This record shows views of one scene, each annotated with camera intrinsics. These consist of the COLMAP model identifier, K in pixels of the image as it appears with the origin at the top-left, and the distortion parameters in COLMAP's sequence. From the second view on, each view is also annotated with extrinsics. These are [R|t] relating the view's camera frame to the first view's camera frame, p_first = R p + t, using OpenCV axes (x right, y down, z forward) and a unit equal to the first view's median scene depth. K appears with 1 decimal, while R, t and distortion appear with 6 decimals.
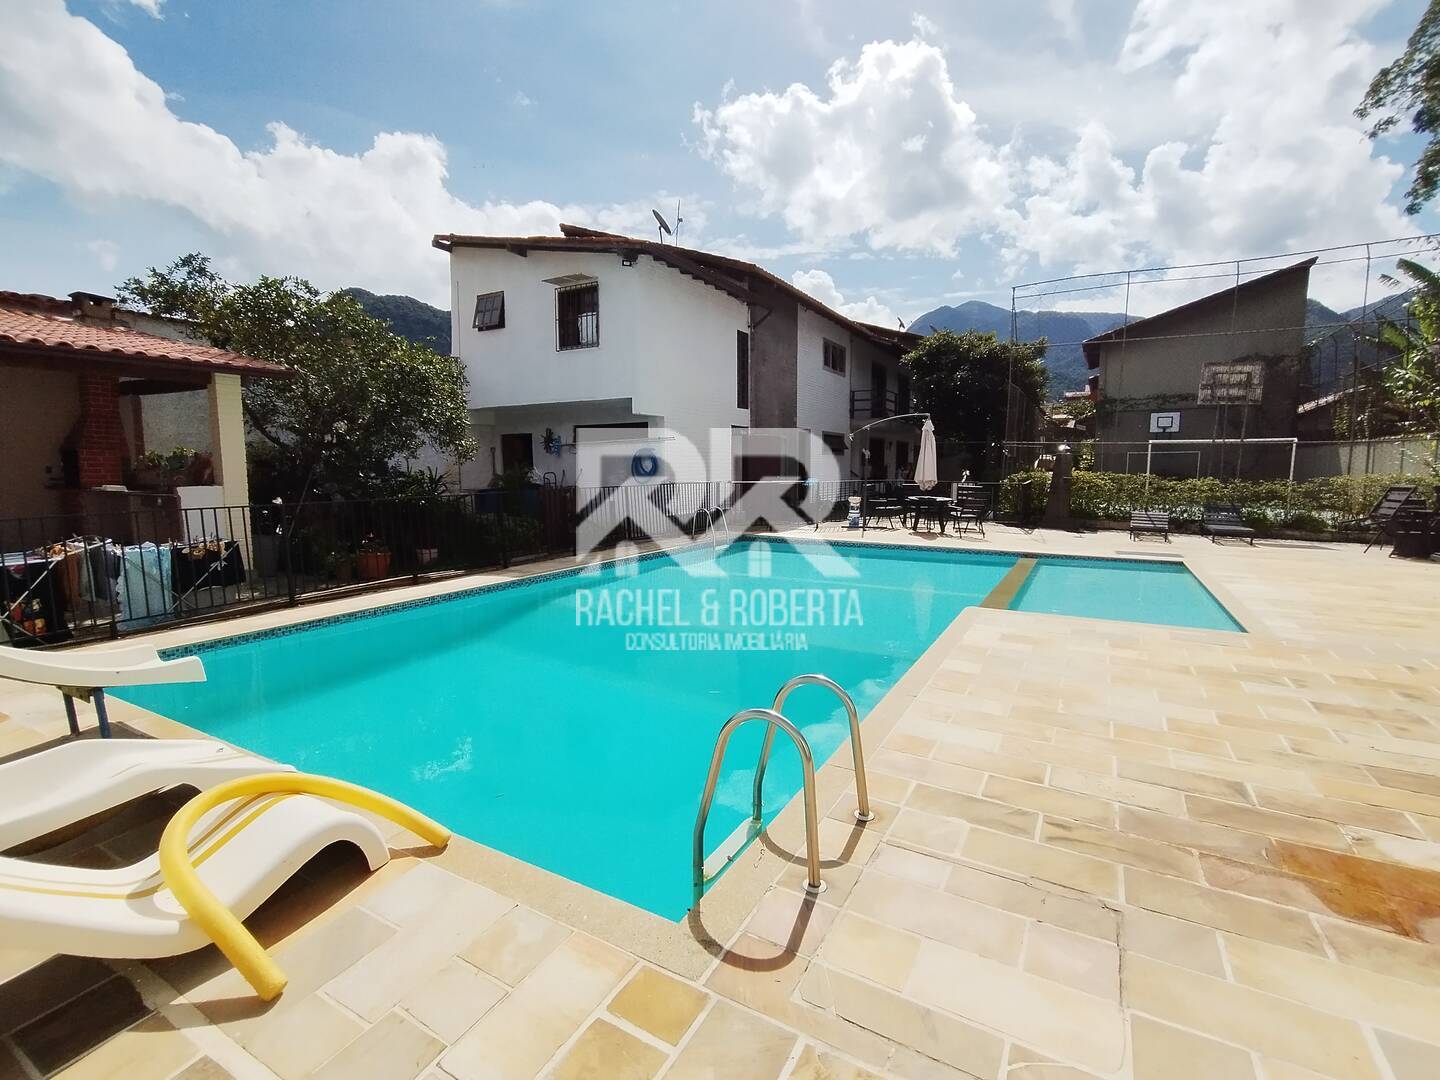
lens RADIAL K [[651.9, 0, 713.6], [0, 651.9, 542.9], [0, 0, 1]] dist [0.002027, 0.000560]
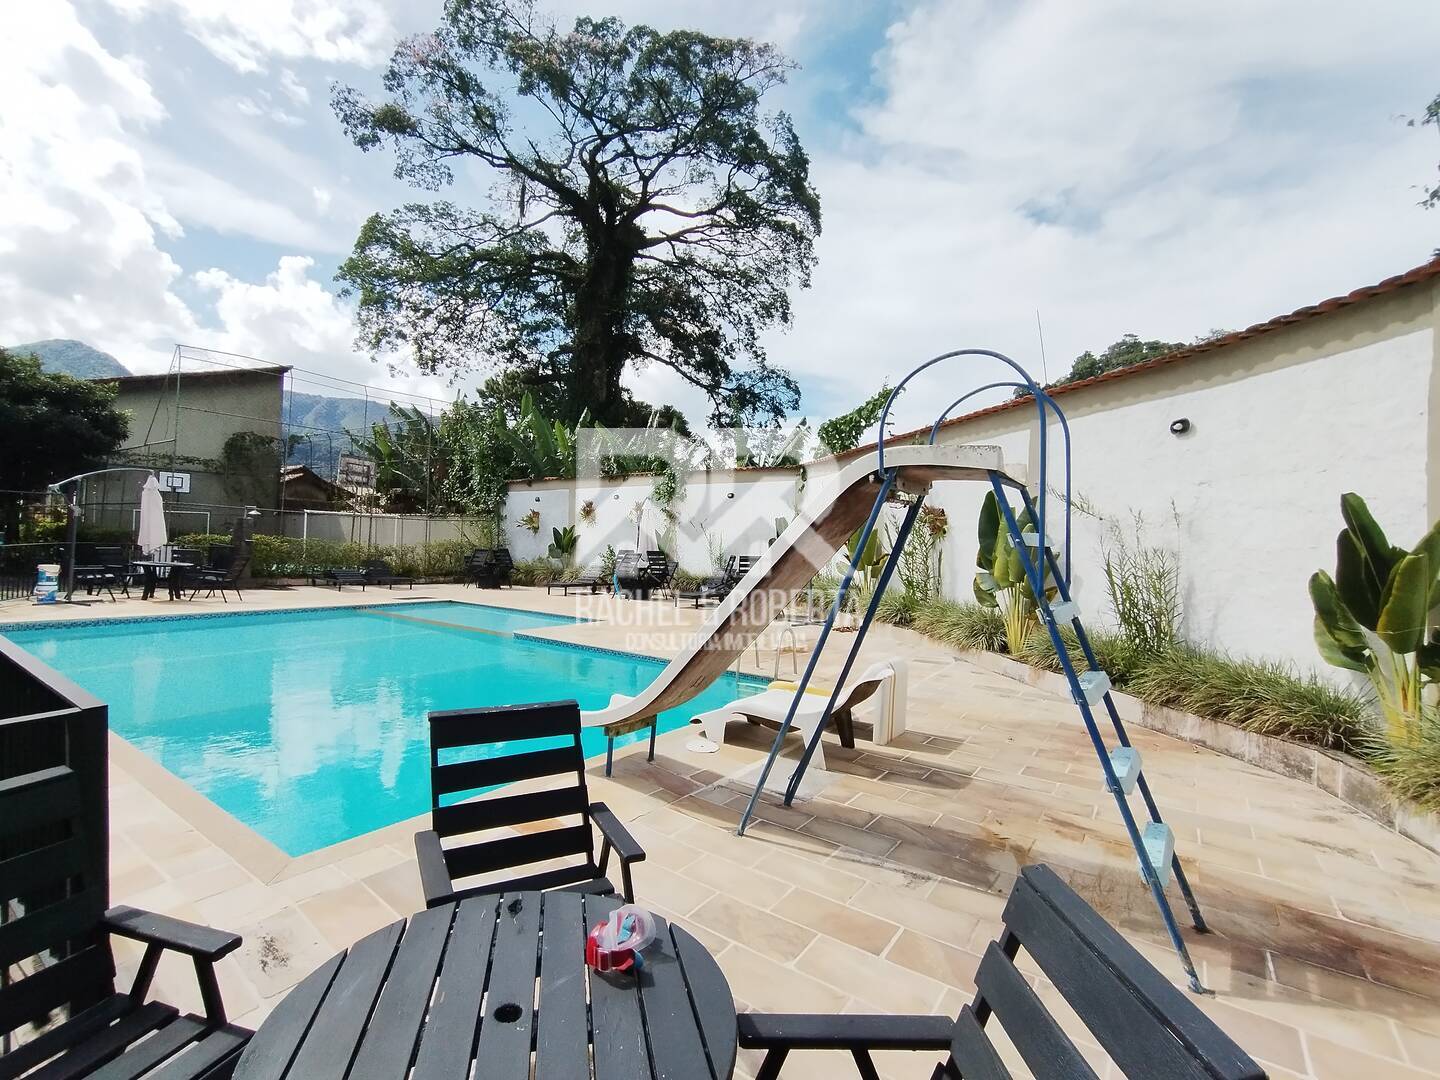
lens RADIAL K [[681.6, 0, 714.1], [0, 681.6, 572.2], [0, 0, 1]] dist [0.002479, 0.000258]
pose [[0.102832, -0.043157, 0.993762, -0.511268], [0.082846, 0.995959, 0.034680, -0.024540], [-0.991243, 0.078763, 0.105992, 0.128414]]
